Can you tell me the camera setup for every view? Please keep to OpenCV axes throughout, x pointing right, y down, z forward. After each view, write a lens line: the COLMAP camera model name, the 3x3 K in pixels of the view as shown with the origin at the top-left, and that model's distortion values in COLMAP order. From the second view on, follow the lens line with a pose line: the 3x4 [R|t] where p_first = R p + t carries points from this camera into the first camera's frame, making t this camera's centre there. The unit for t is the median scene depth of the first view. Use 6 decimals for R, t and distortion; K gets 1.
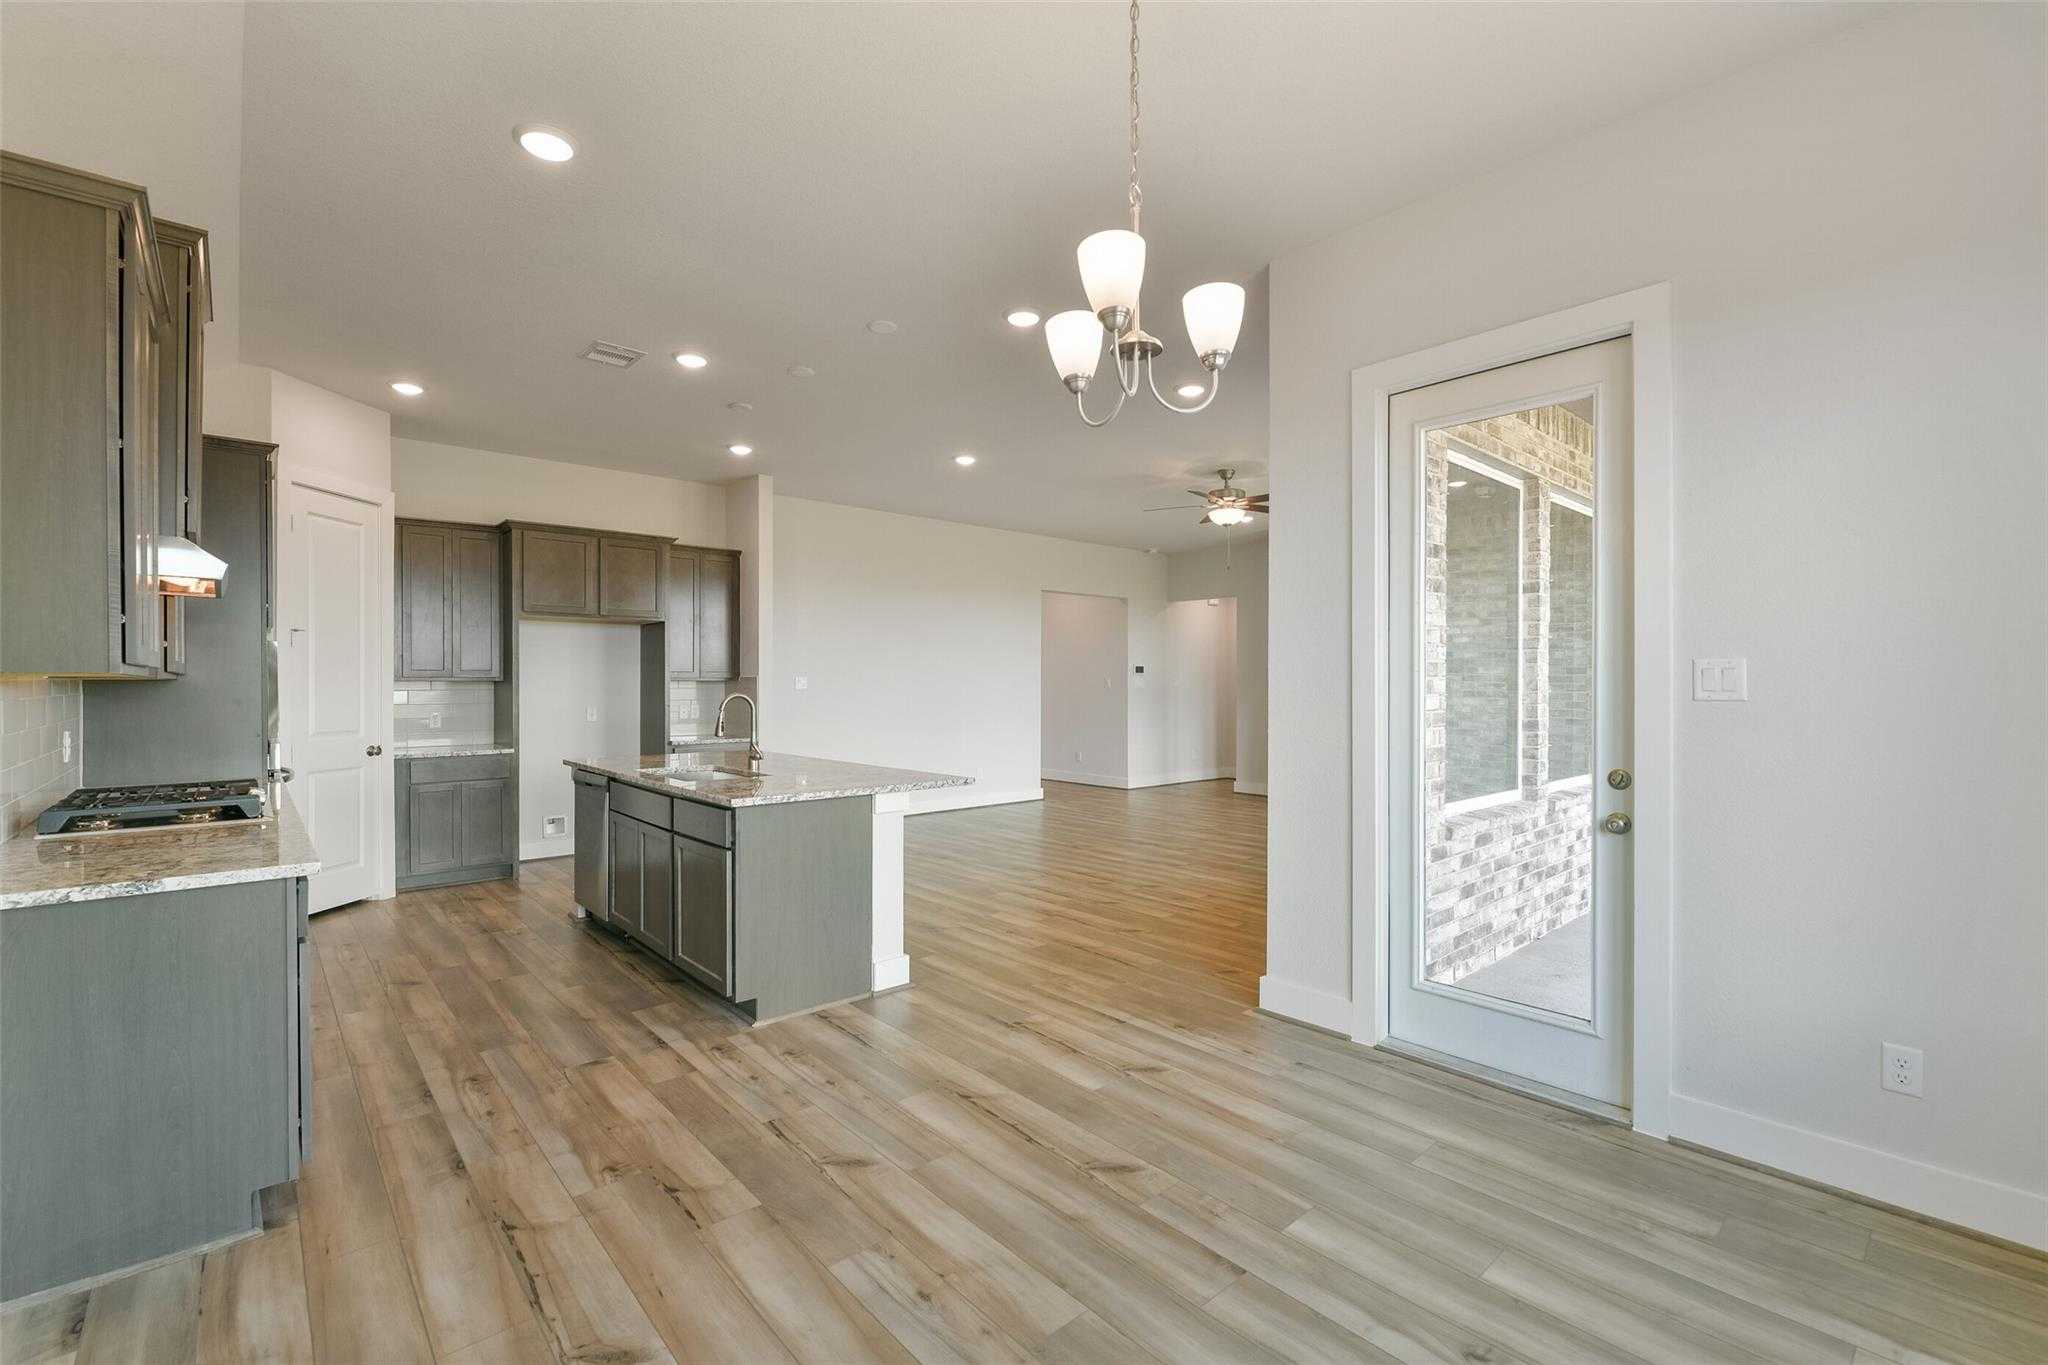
lens RADIAL K [[883.9, 0, 1030.5], [0, 883.9, 685.7], [0, 0, 1]] dist [-0.002343, 0.000743]
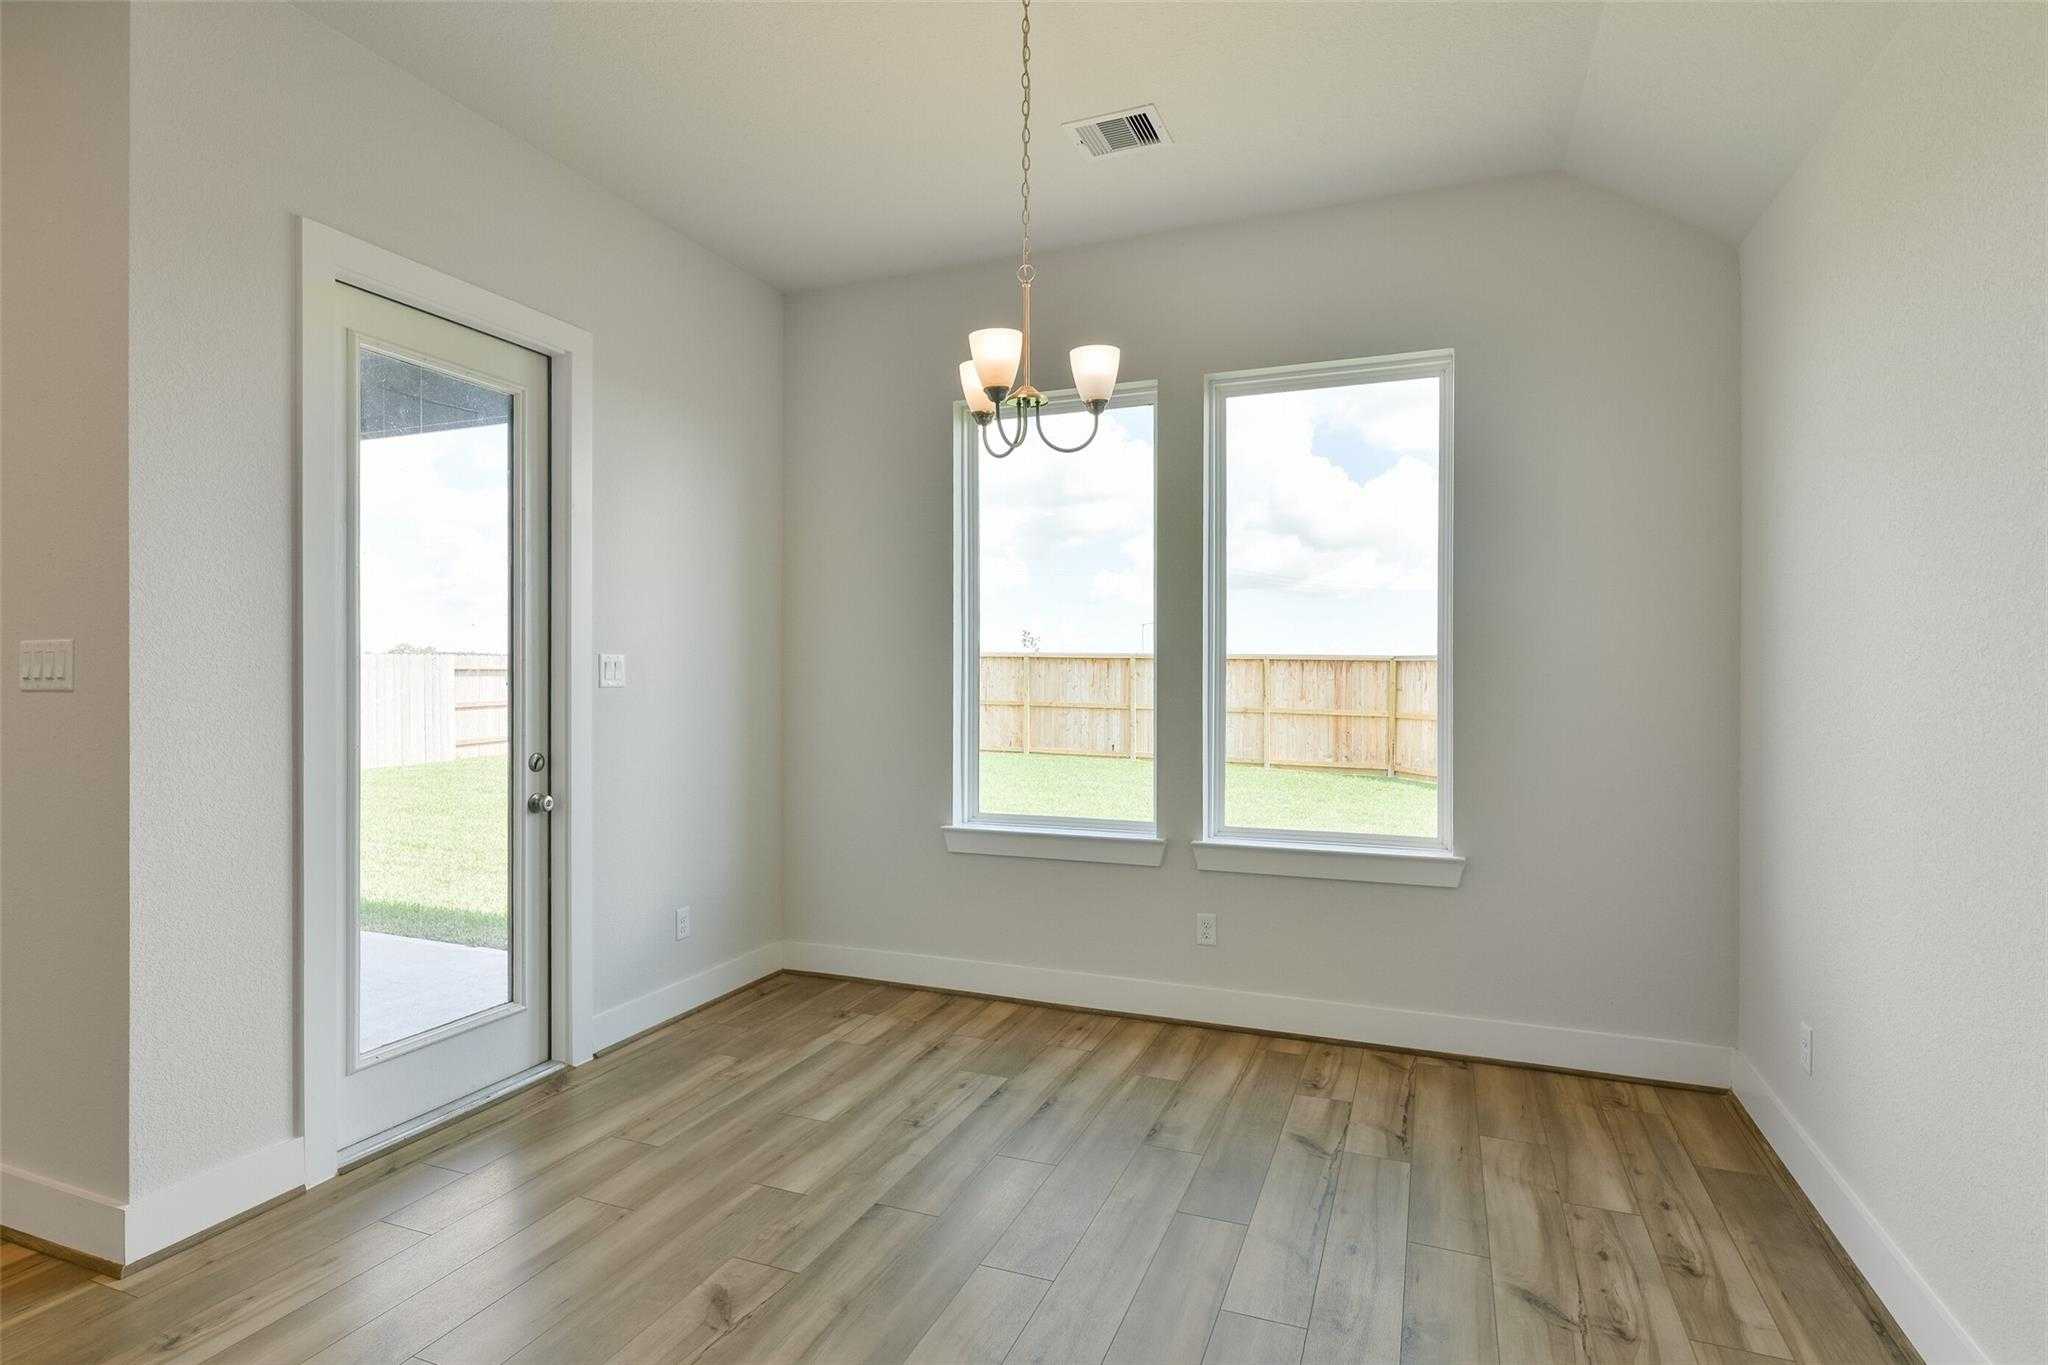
lens RADIAL K [[1007.9, 0, 1038.3], [0, 1007.9, 682.8], [0, 0, 1]] dist [-0.003100, 0.001818]
pose [[-0.447883, -0.005638, 0.894074, -0.355904], [-0.000684, 0.999982, 0.005963, 0.000415], [-0.894092, 0.002059, -0.447879, 0.504802]]
